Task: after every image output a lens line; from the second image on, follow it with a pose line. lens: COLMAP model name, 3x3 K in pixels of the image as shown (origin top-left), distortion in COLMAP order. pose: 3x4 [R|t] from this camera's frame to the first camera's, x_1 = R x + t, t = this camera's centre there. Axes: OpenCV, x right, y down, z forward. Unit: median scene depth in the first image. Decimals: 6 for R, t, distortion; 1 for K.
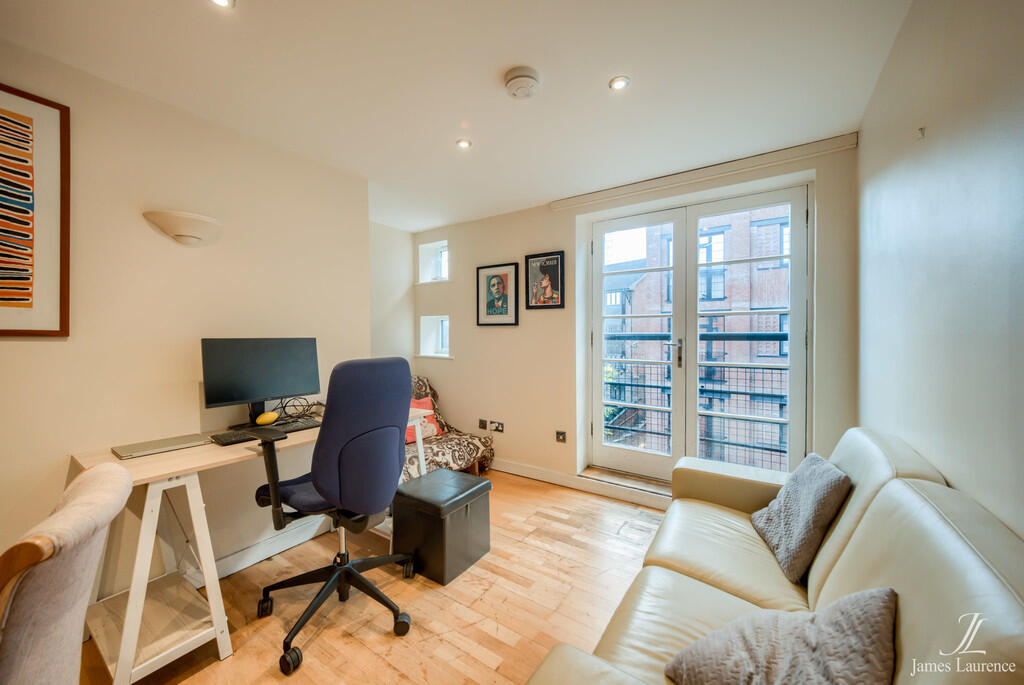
lens RADIAL K [[380.1, 0, 512.0], [0, 380.1, 342.5], [0, 0, 1]] dist [0.000275, -0.000021]
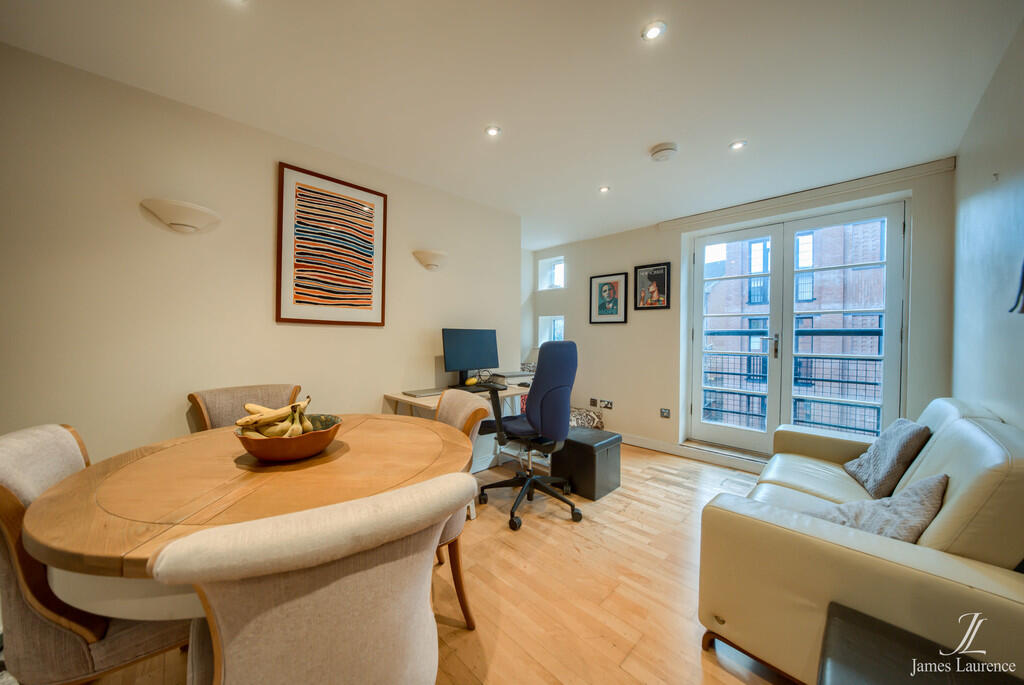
lens RADIAL K [[342.7, 0, 512.0], [0, 342.7, 342.5], [0, 0, 1]] dist [-0.023222, 0.005469]
pose [[0.976753, 0.013582, -0.213938, -0.137356], [-0.013164, 0.999908, 0.003380, 0.024033], [0.213964, -0.000485, 0.976841, -0.209302]]
